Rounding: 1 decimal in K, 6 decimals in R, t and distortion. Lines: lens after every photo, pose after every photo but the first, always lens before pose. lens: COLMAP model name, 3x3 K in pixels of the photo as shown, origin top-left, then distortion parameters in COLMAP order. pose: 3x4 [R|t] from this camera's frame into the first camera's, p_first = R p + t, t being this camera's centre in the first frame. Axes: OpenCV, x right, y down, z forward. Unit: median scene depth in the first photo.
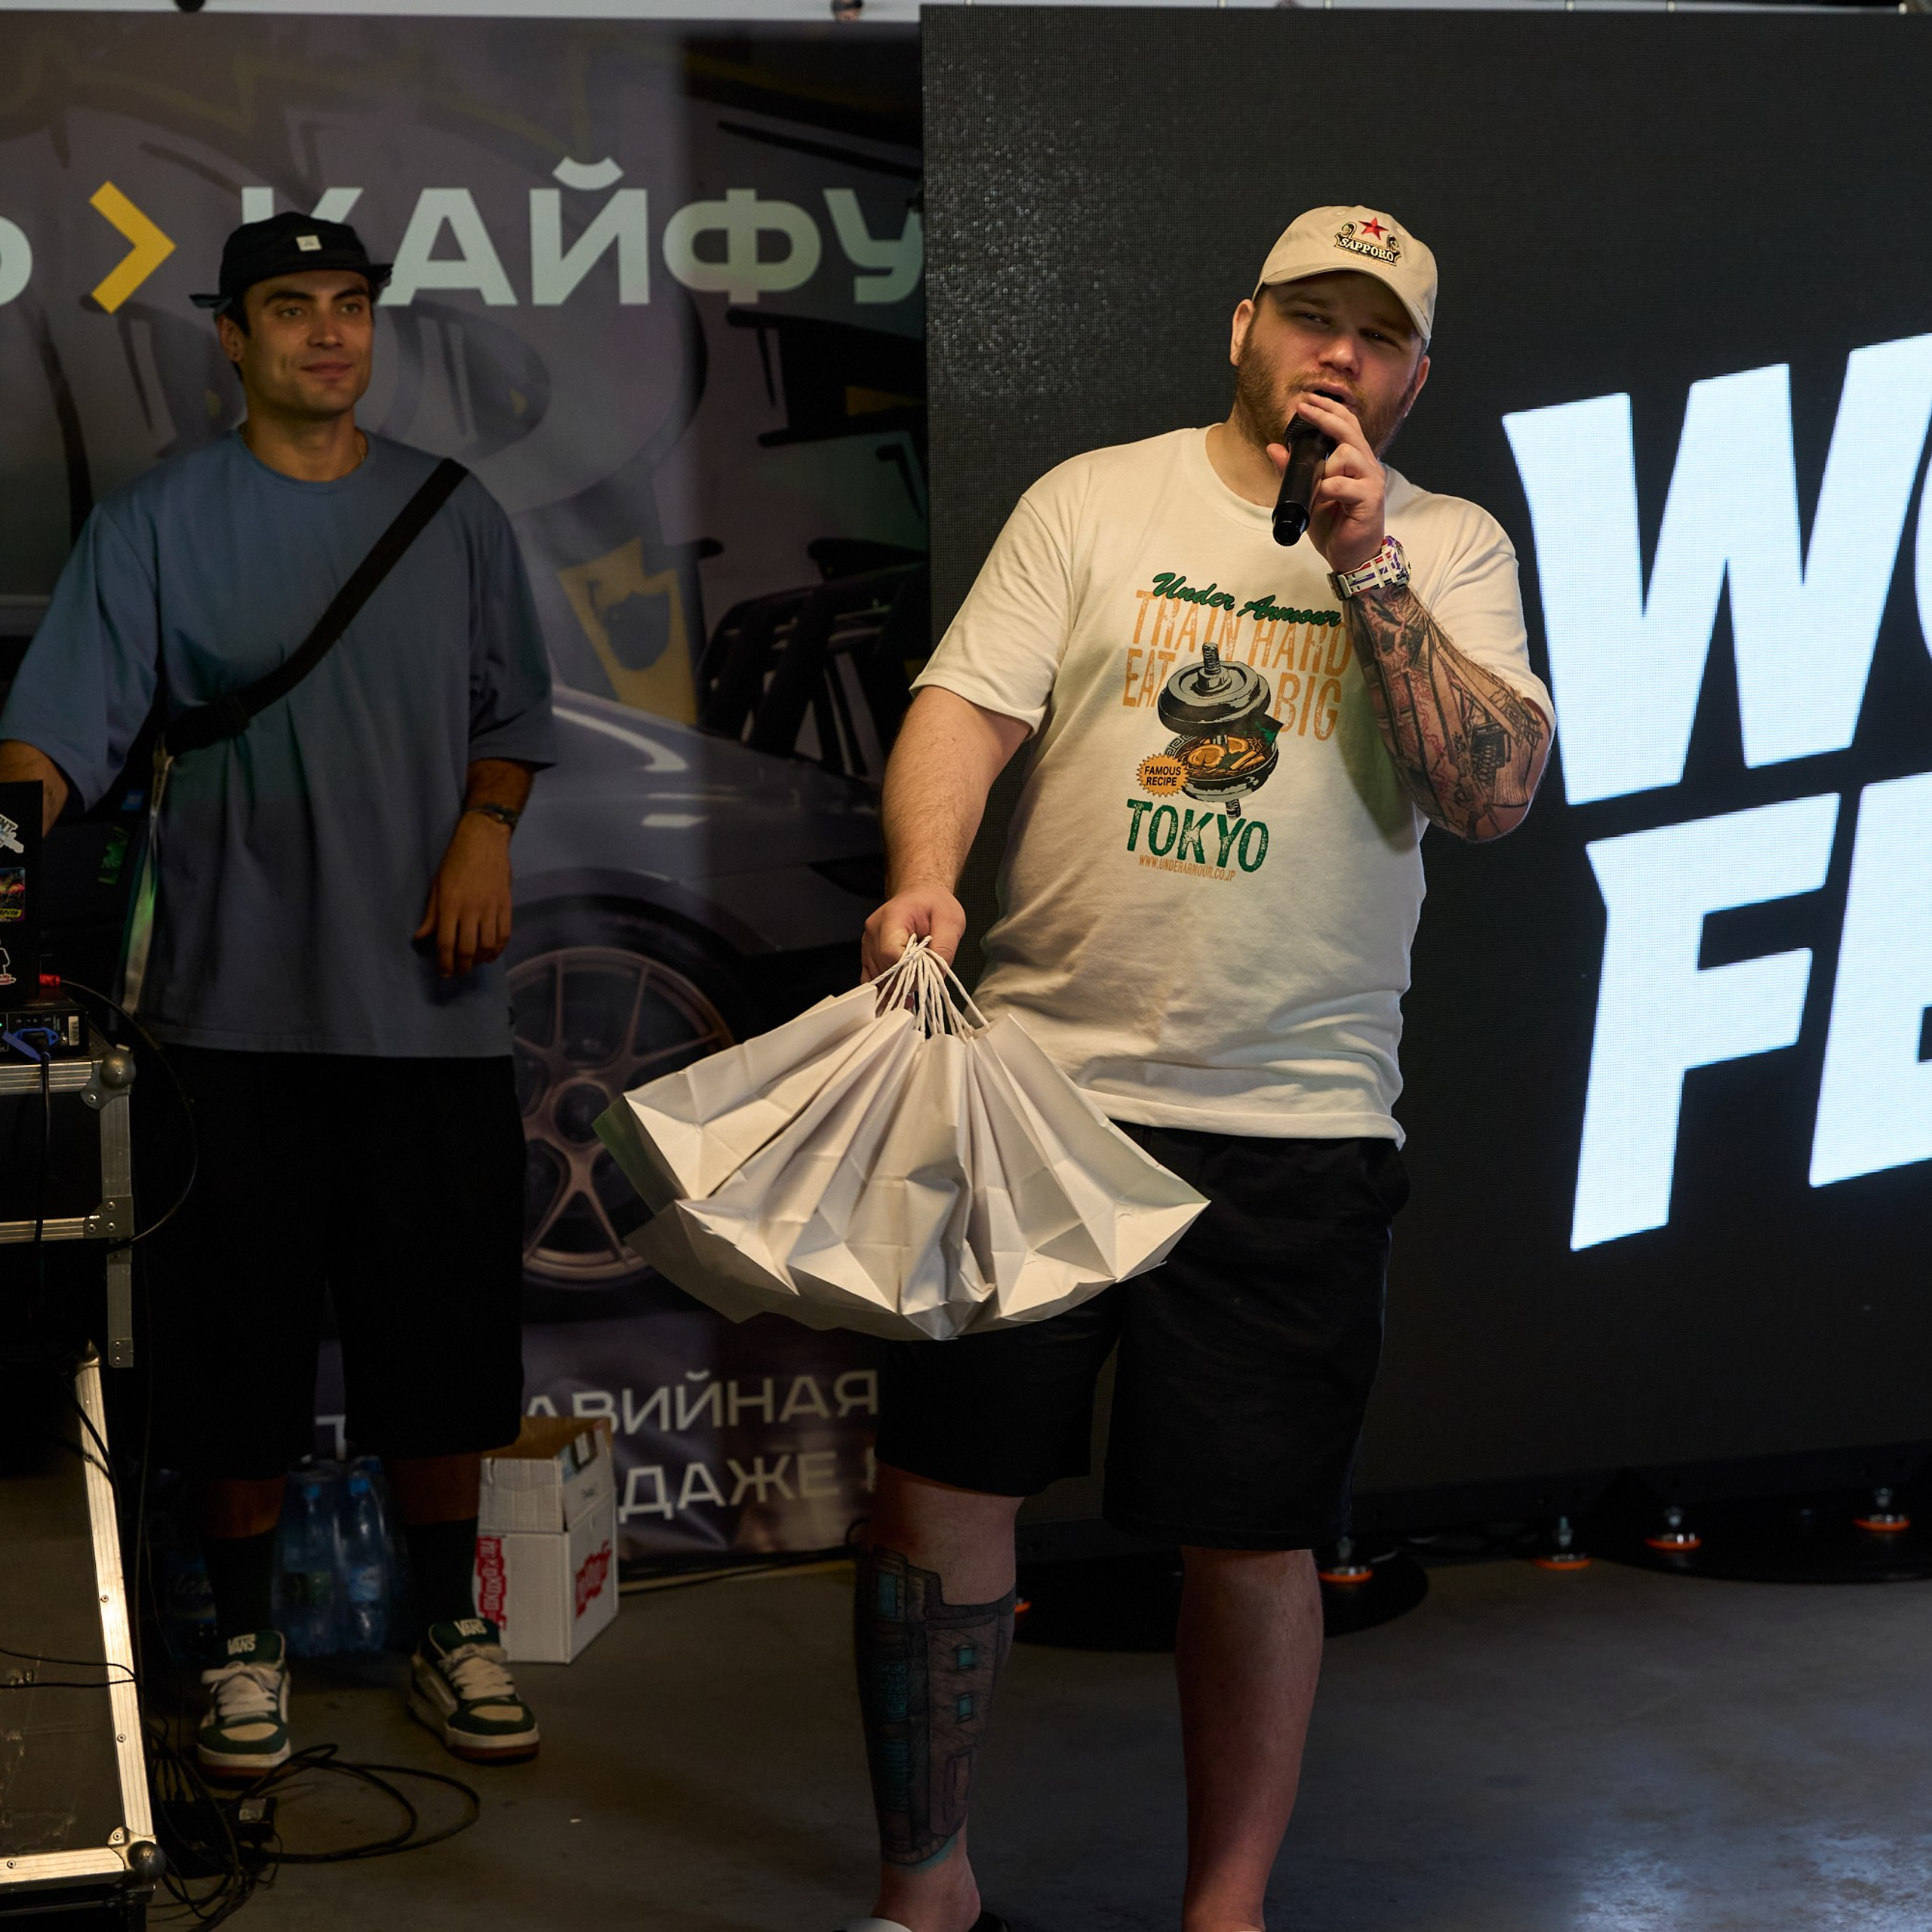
lens RADIAL K [[4801.3, 0, 966.0], [0, 4801.3, 966.0], [0, 0, 1]] dist [0.072924, -0.245170]
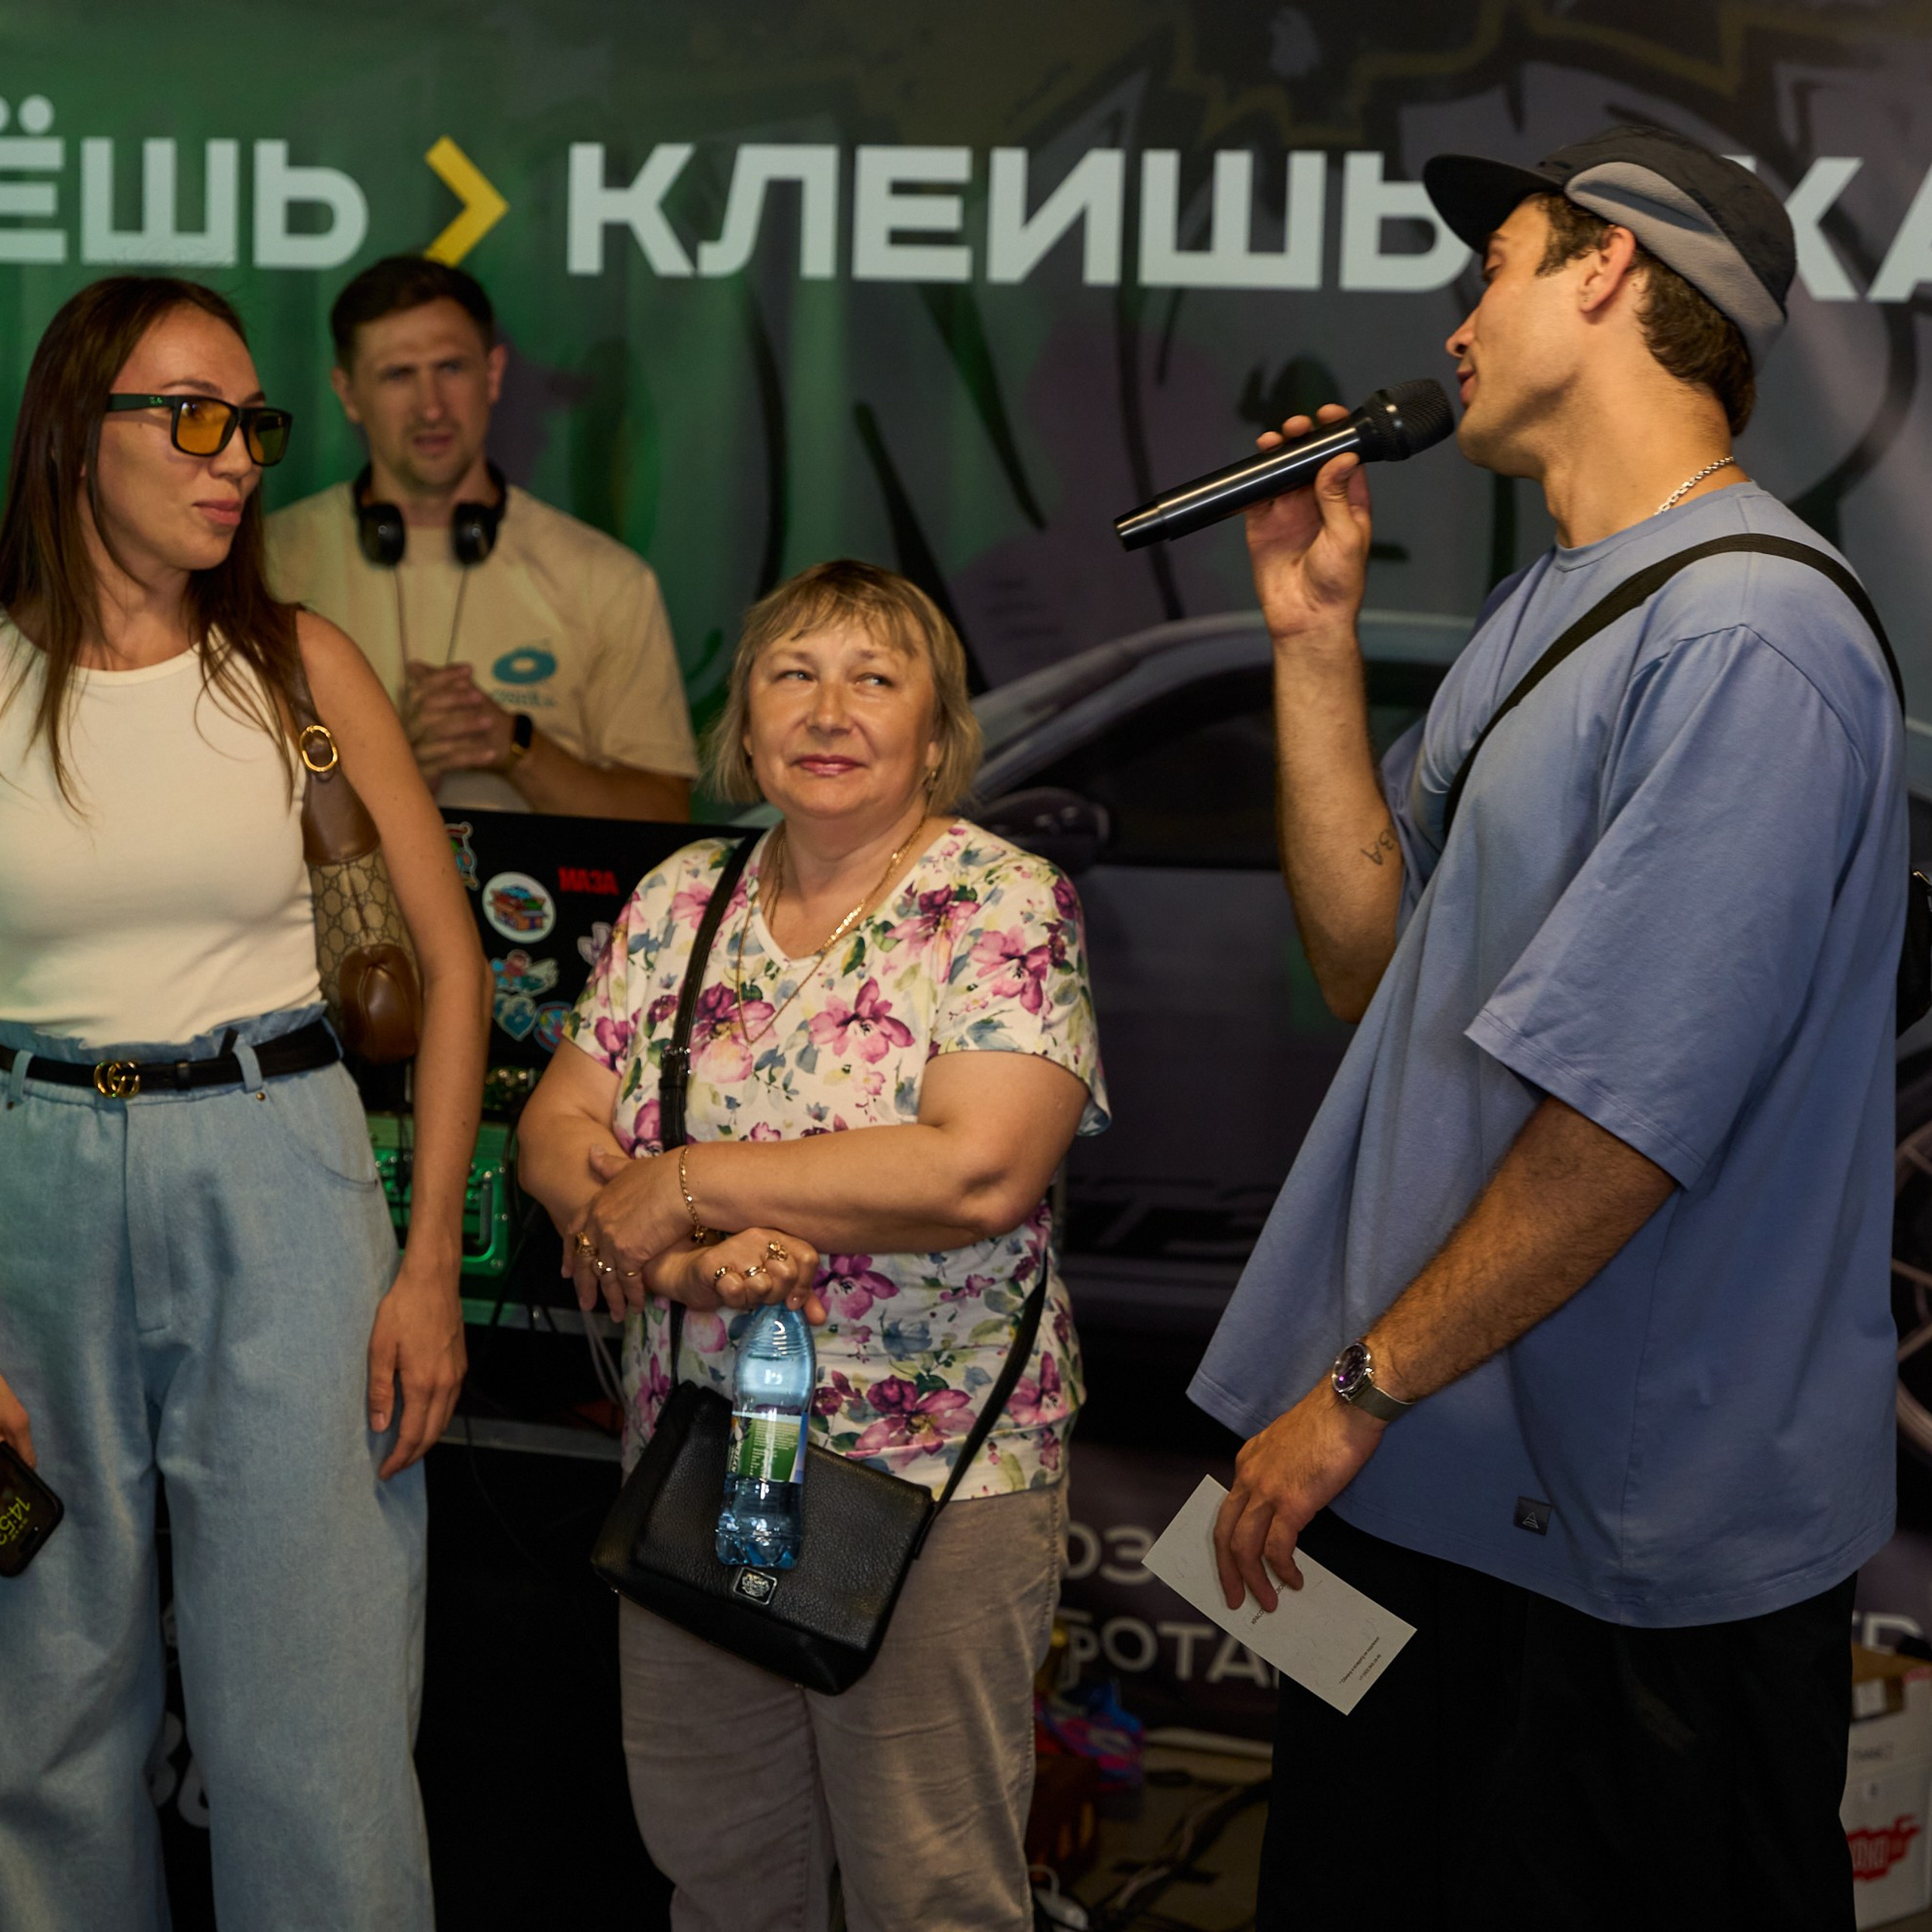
lens RADIAL K [[4723.9, 0, 994.9], [0, 4723.9, 964.4], [0, 0, 1]] dist [0.052104, -0.095992]
pose [[0.796581, 0.113664, -0.593750, 0.256111], [-0.109925, 0.993026, 0.042623, -0.040297], [0.594453, 0.031315, 0.803520, 0.247987]]
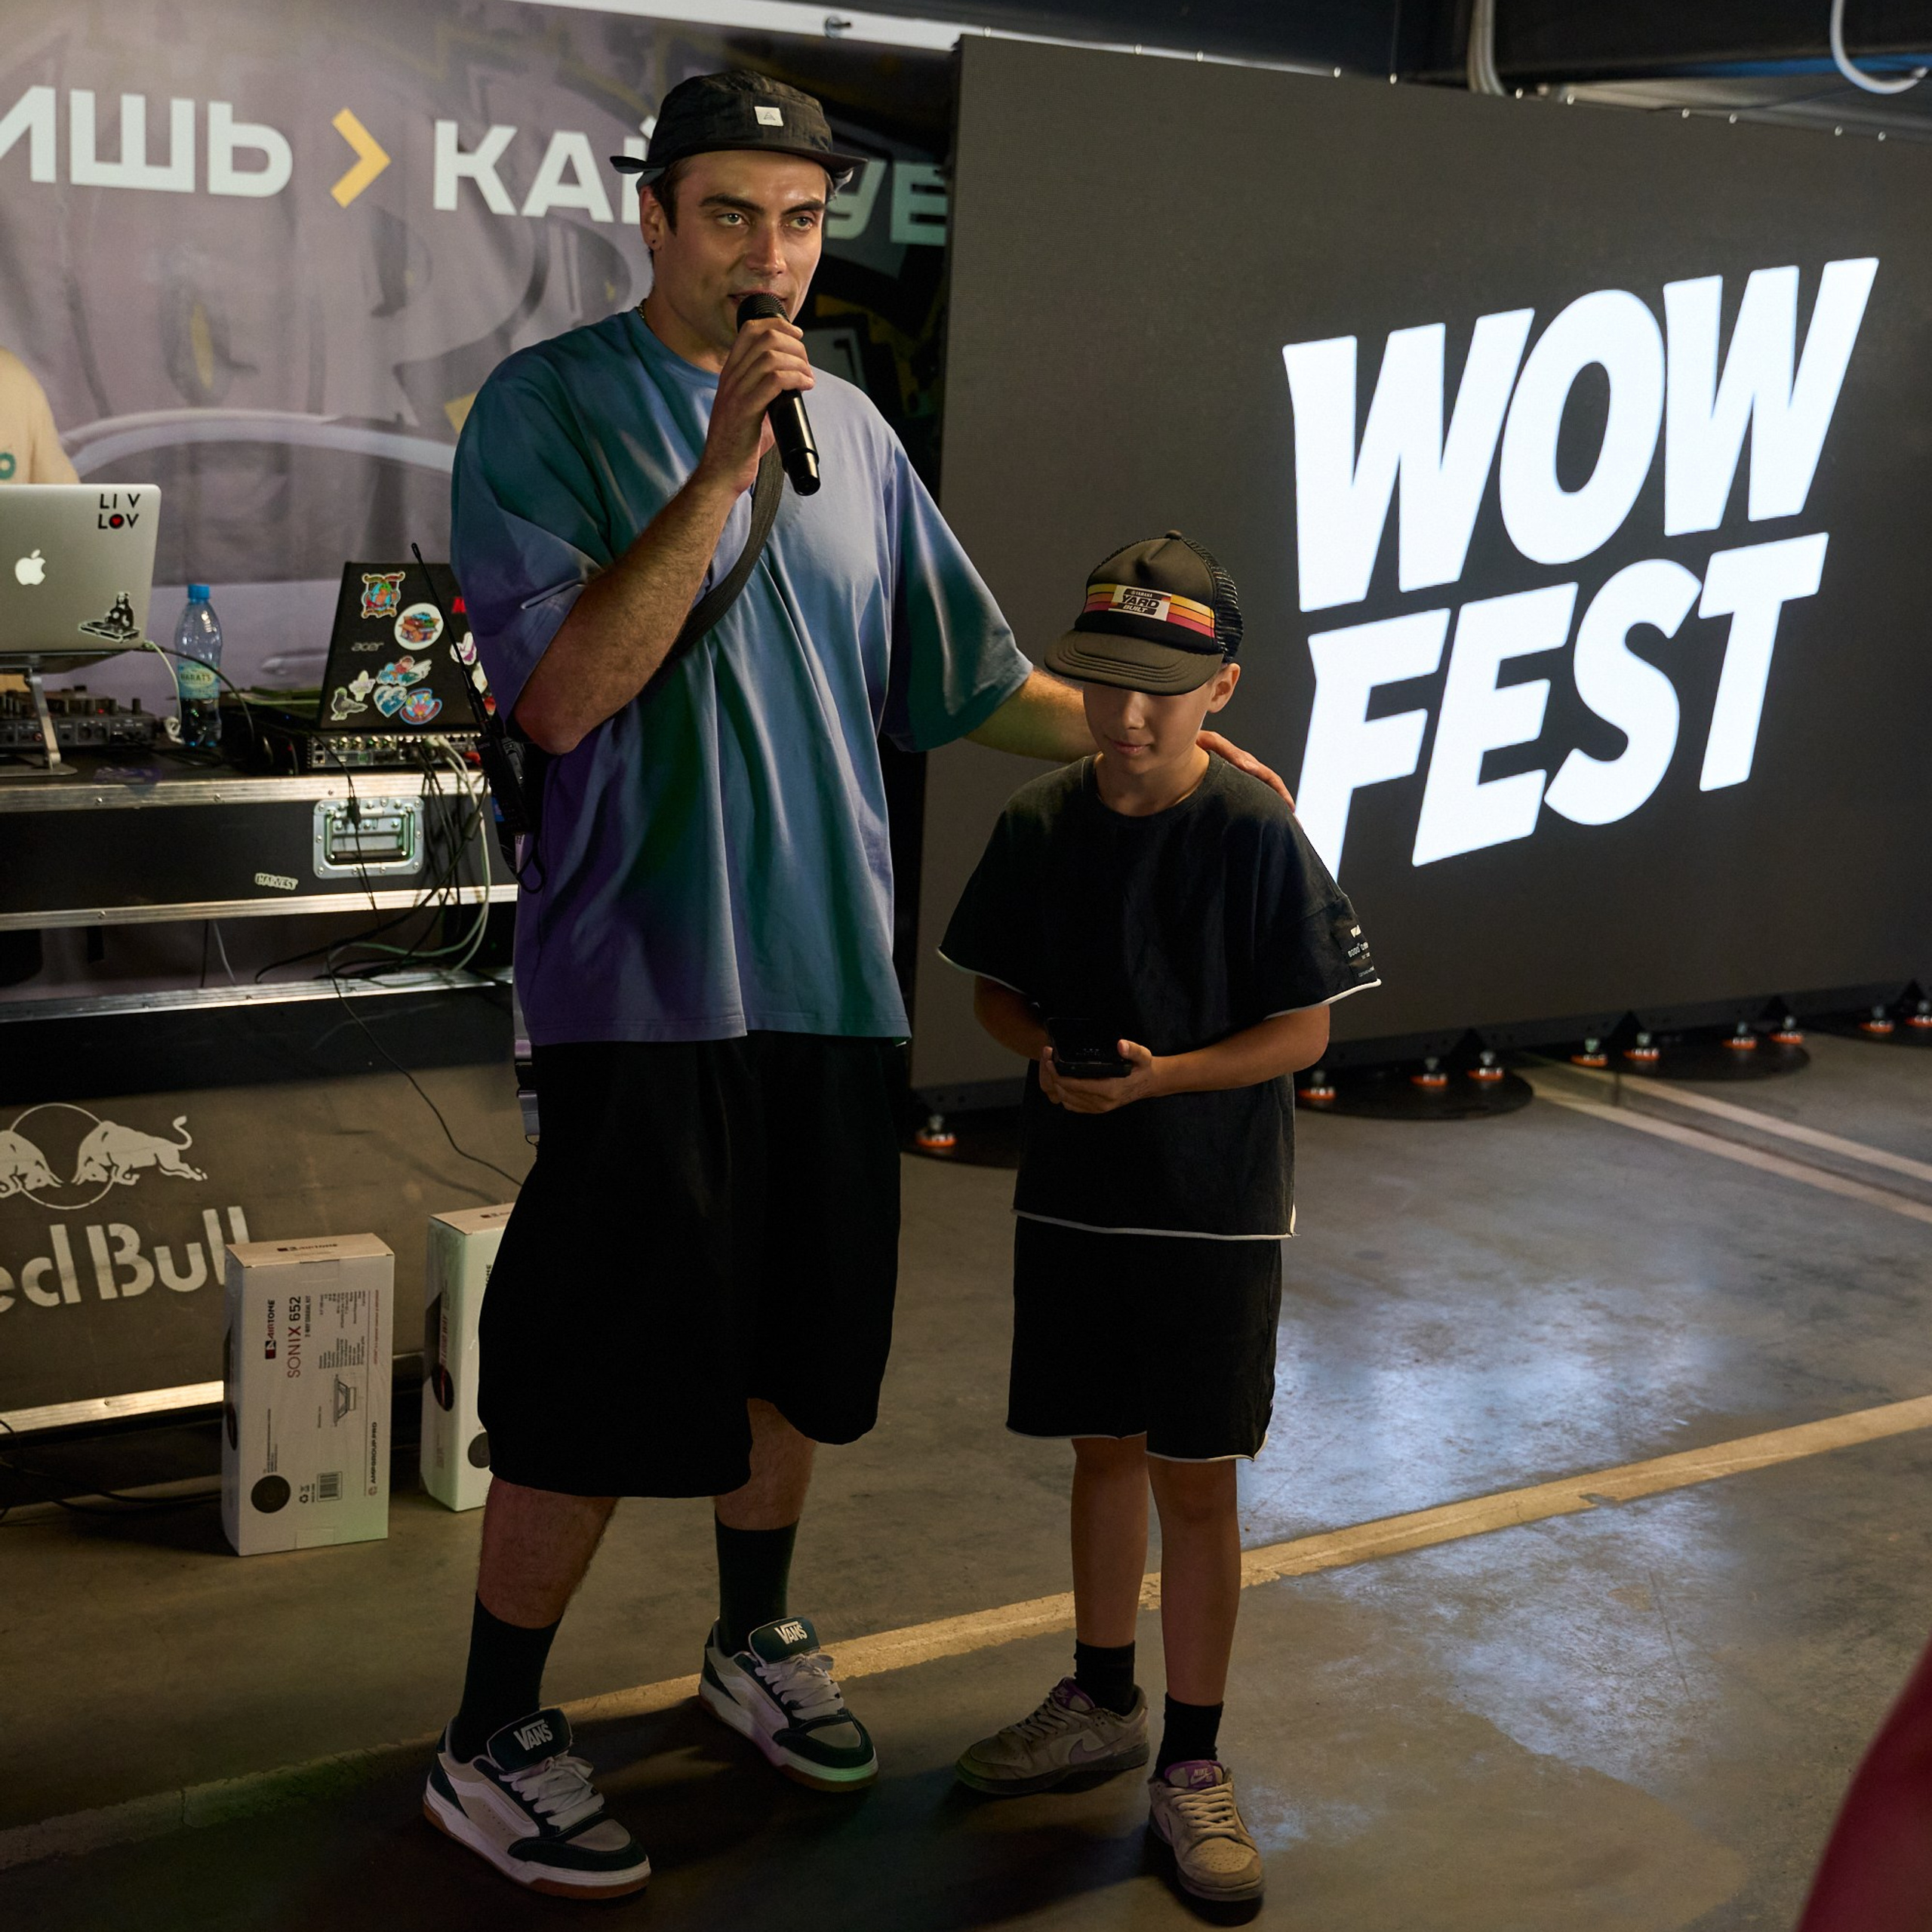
lens RADIAL K [[3140.0, 0, 959.7], [0, 3140.0, 991.0], [0, 0, 1]] dist [-0.033043, 0.074643]
pose [[0.958309, 0.006365, 0.285662, -0.254811], [-0.034417, 0.995044, 0.093288, -0.002973], [-0.283653, -0.099230, 0.953779, 0.078657]]
